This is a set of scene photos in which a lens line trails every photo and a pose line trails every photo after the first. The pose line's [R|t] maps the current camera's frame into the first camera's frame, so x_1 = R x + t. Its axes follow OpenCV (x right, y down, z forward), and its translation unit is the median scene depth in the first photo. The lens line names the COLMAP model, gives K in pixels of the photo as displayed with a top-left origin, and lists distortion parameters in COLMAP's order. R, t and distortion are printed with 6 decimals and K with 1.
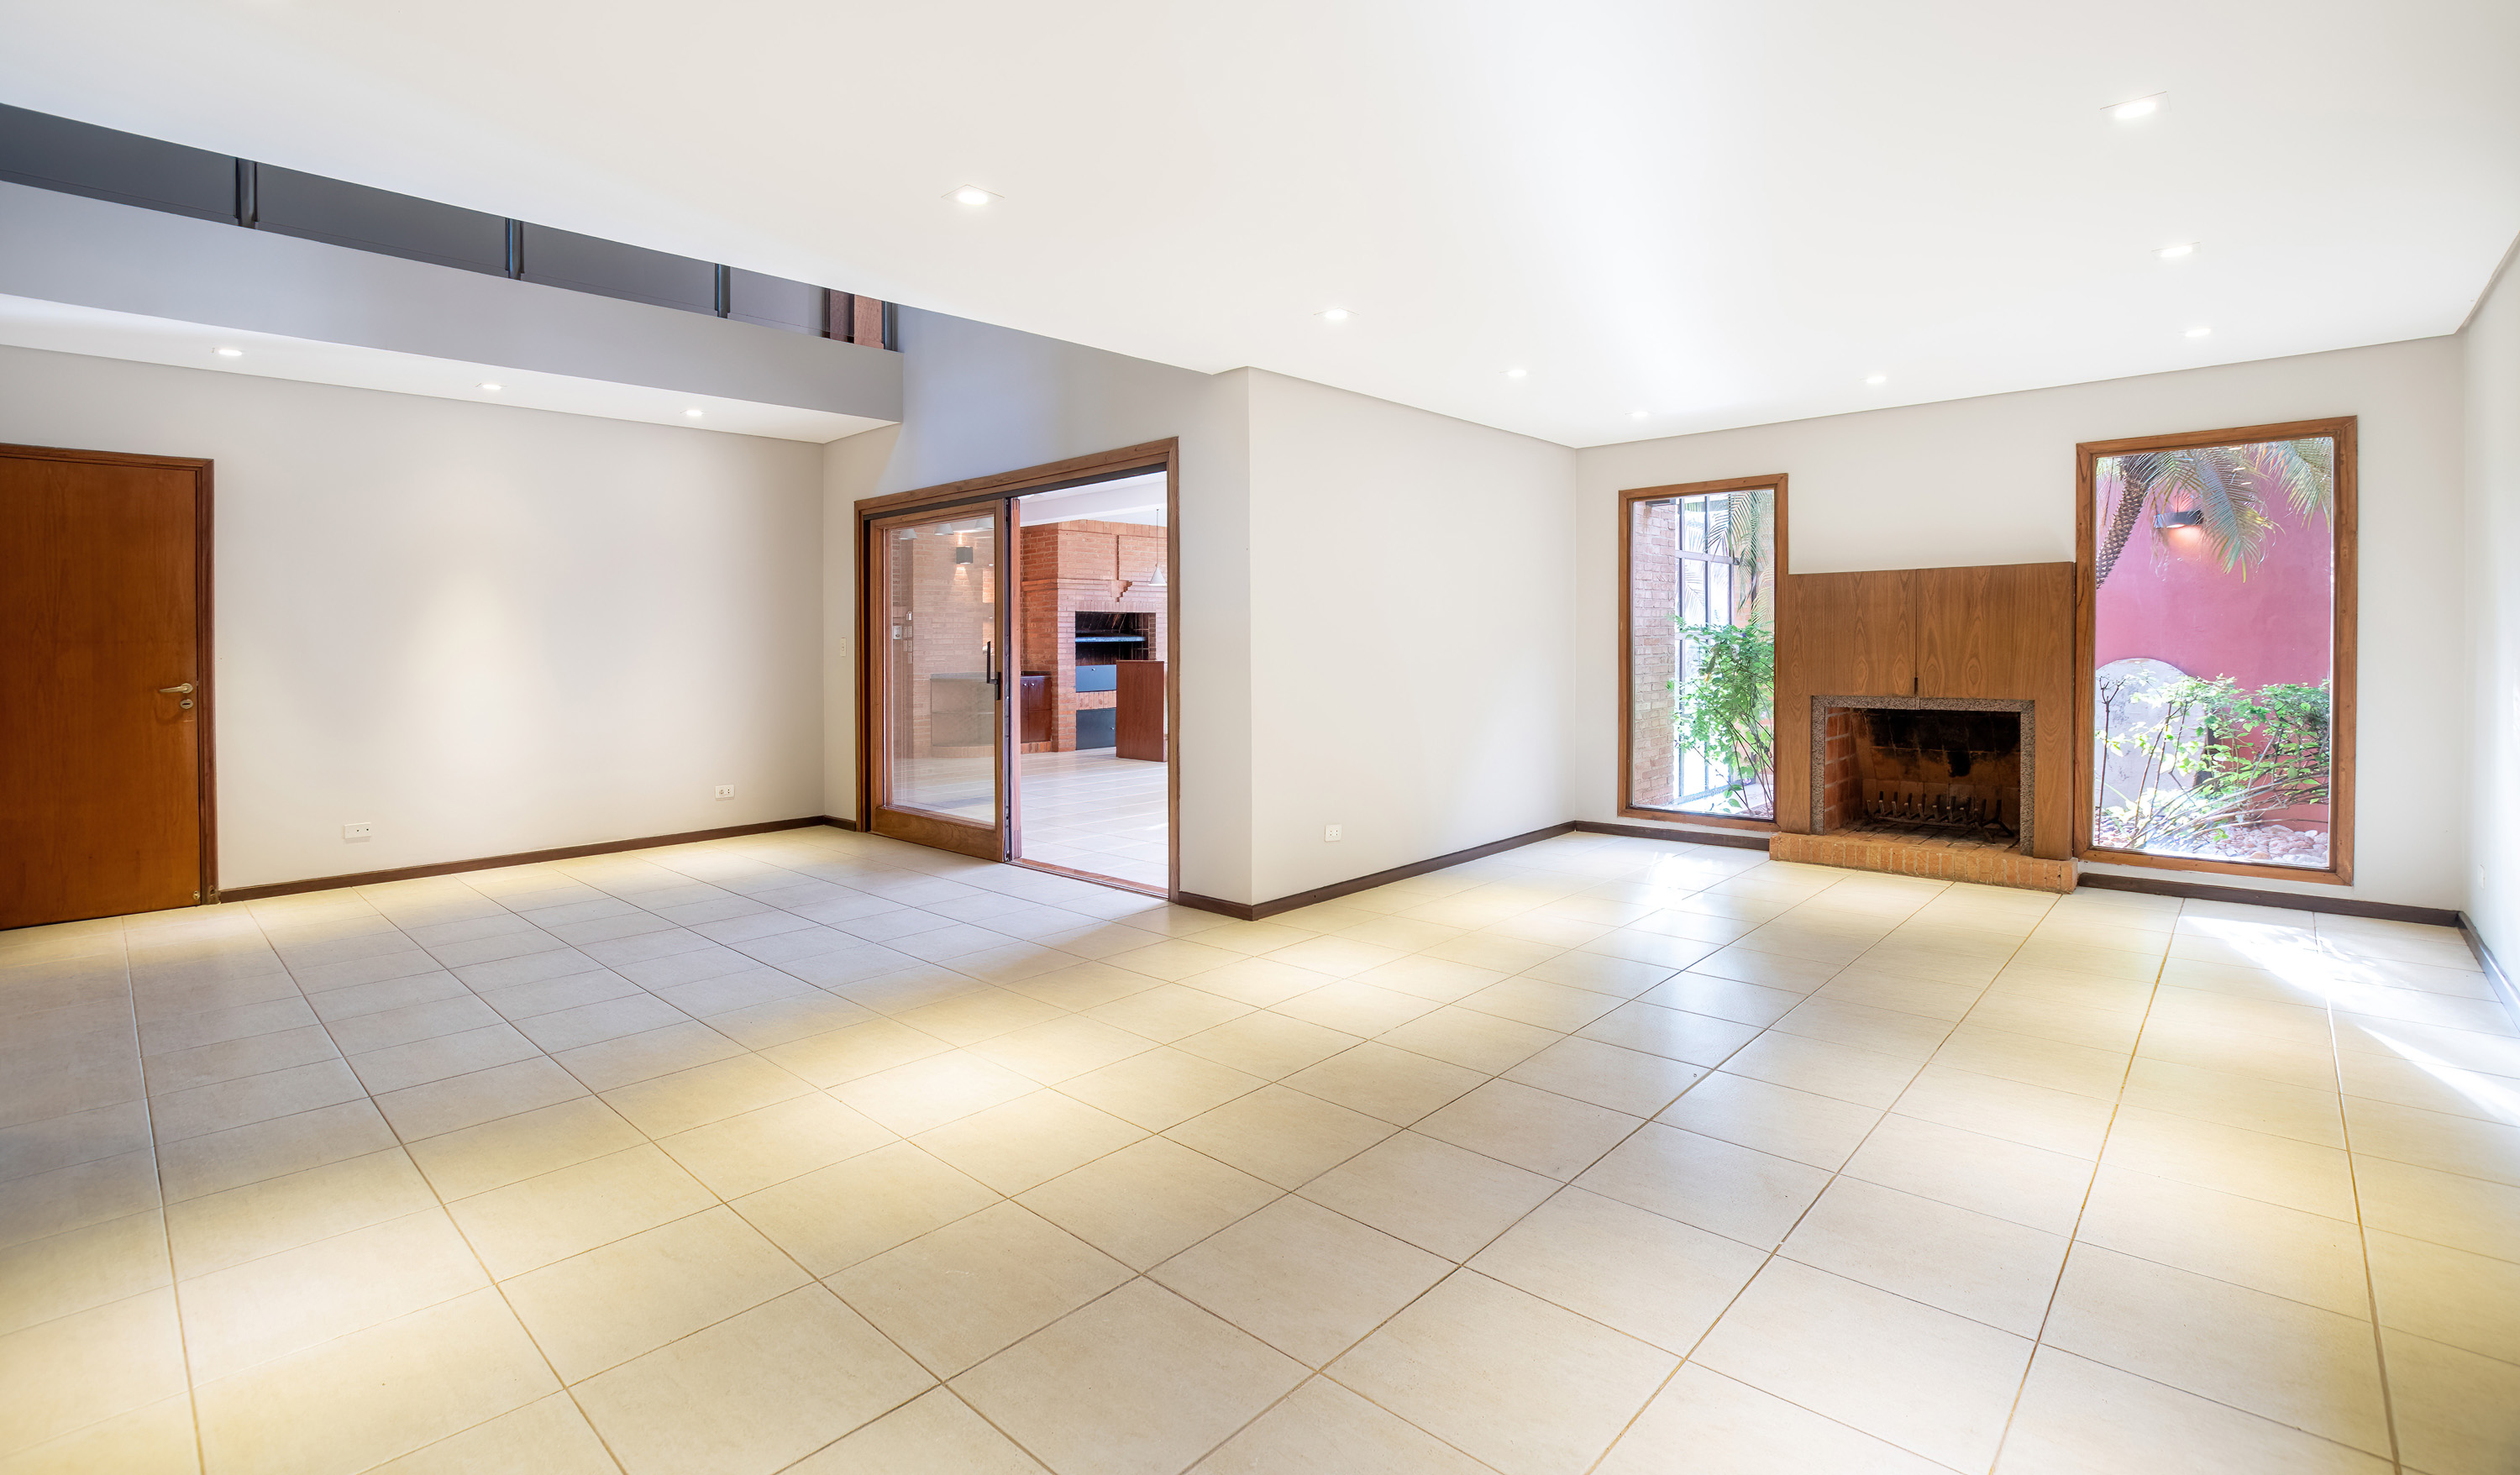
lens RADIAL K [[1101.6, 0, 1255.0], [0, 1101.6, 651.8], [0, 0, 1]] dist [-0.029880, 0.000260]
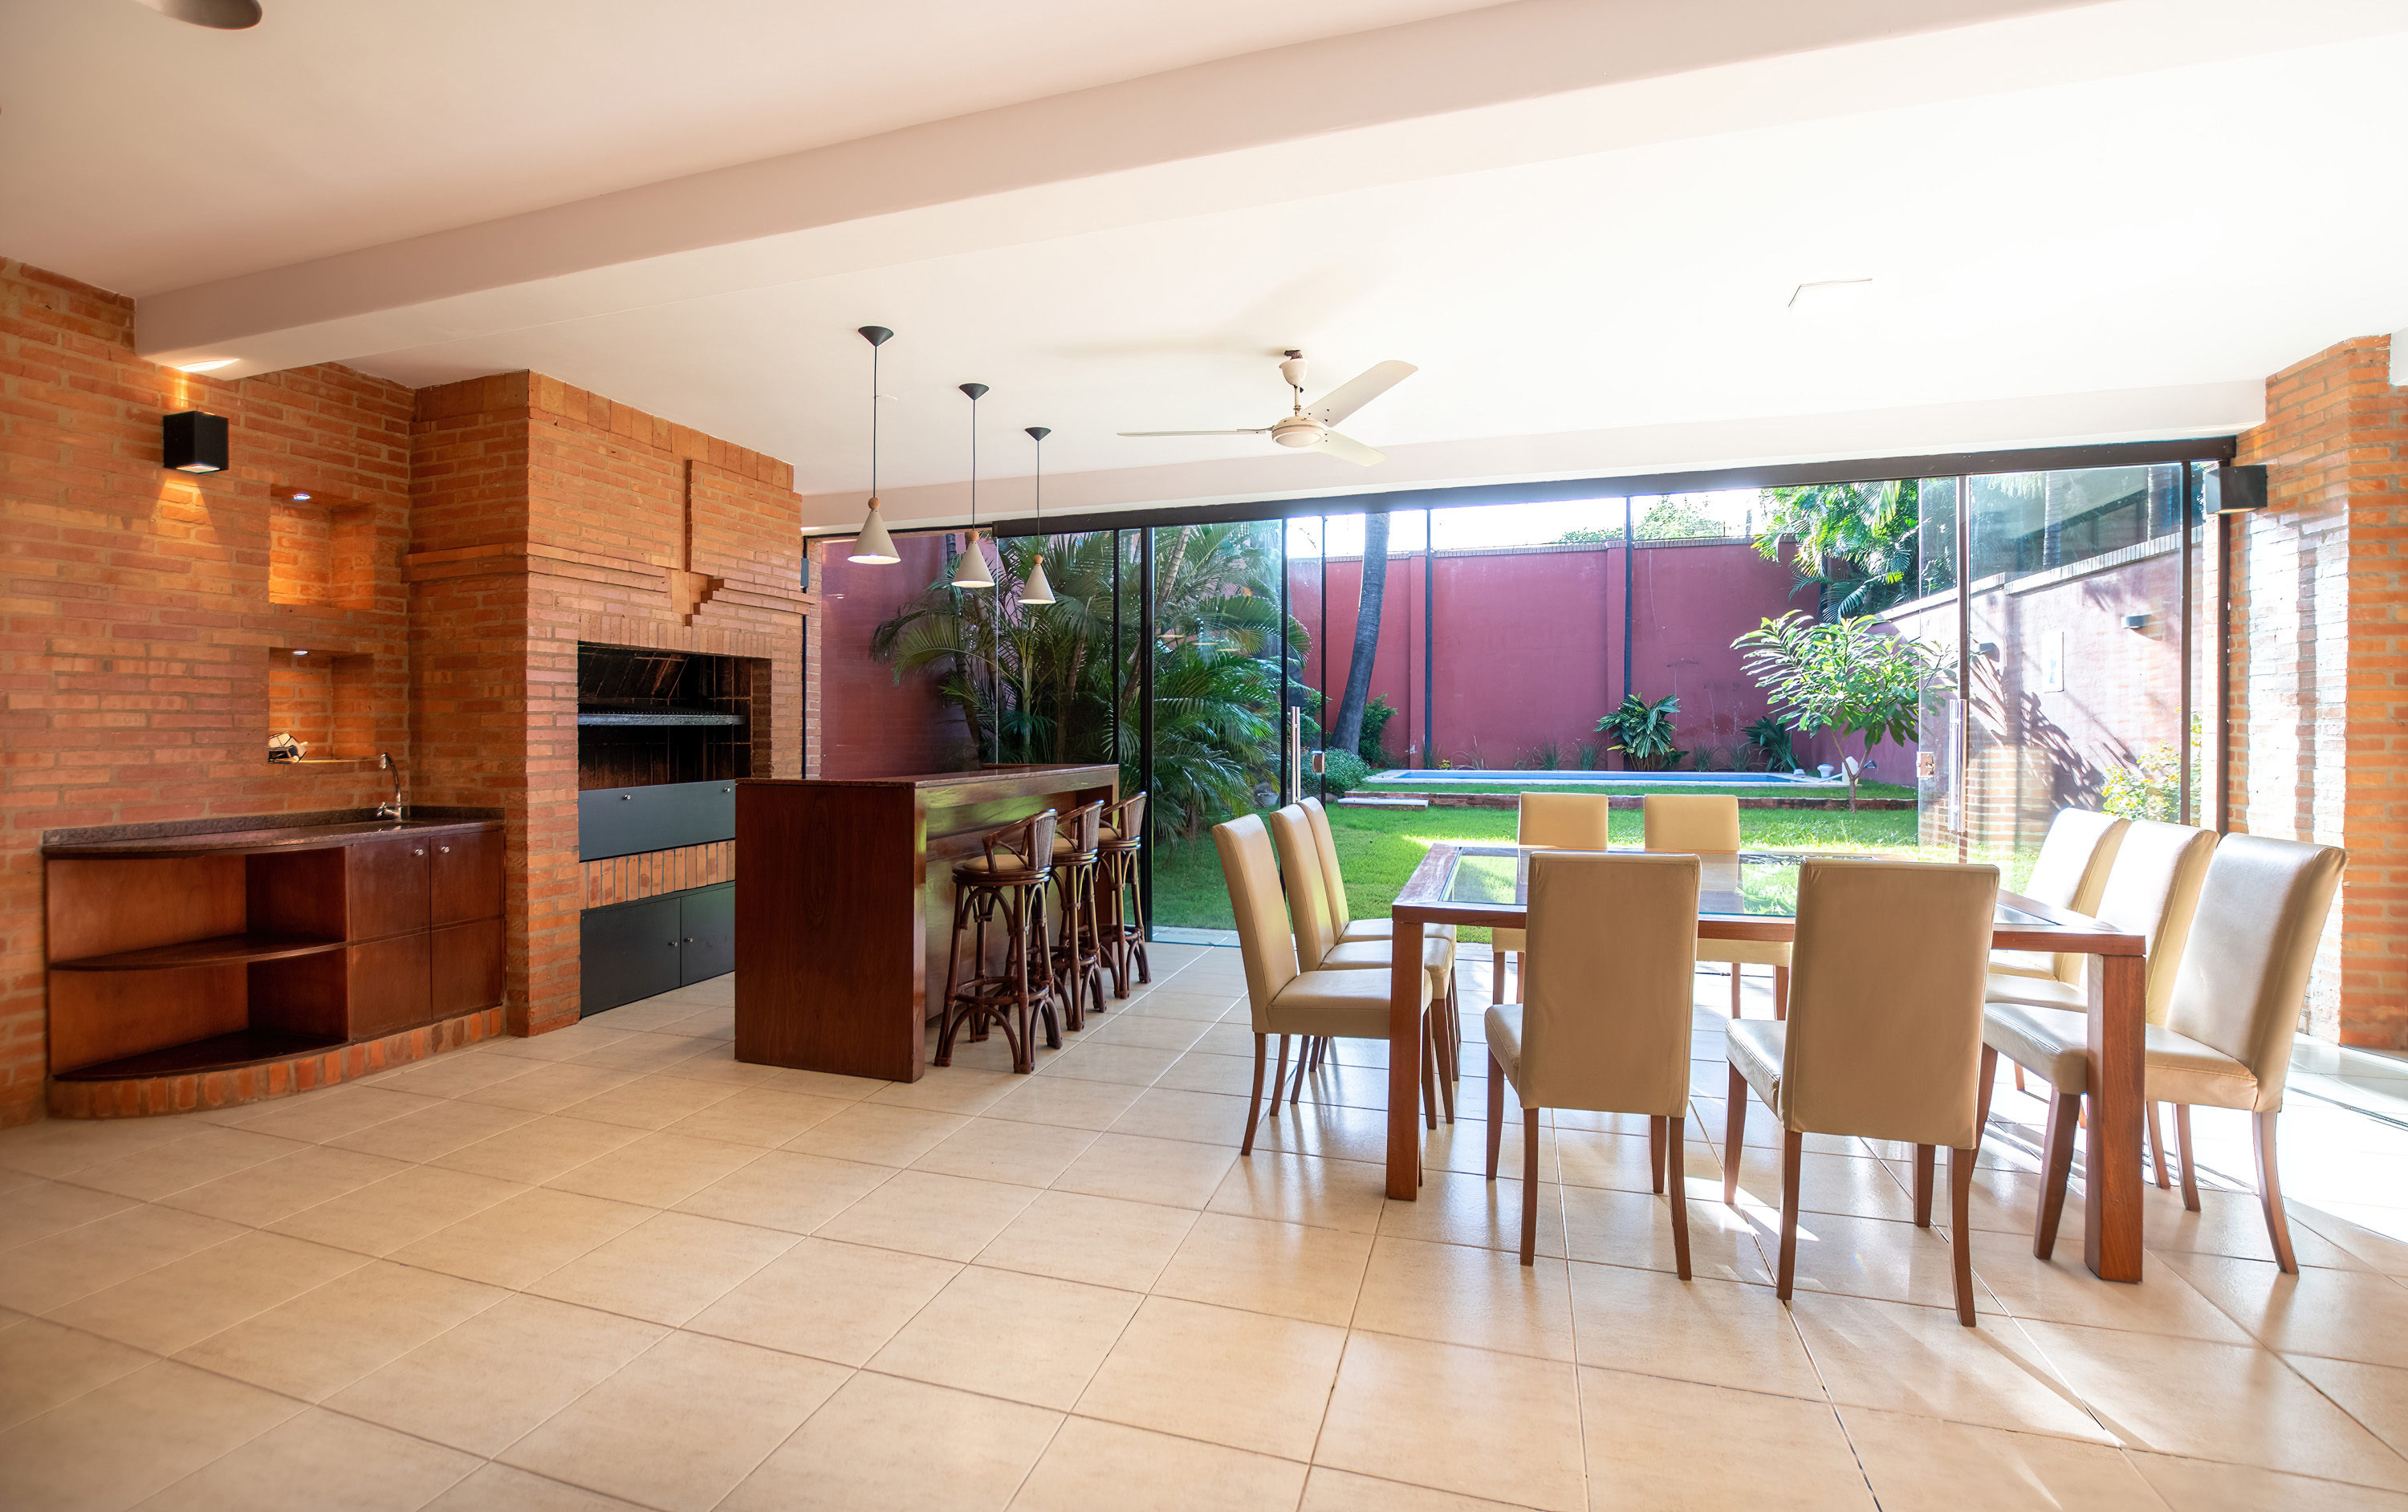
lens RADIAL K [[1082.6, 0, 1149.1], [0, 1082.6, 739.6], [0, 0, 1]] dist [-0.020455, -0.000475]
pose [[0.911558, 0.002781, 0.411161, -0.273553], [-0.001447, 0.999993, -0.003555, -0.006273], [-0.411168, 0.002645, 0.911556, 1.189175]]
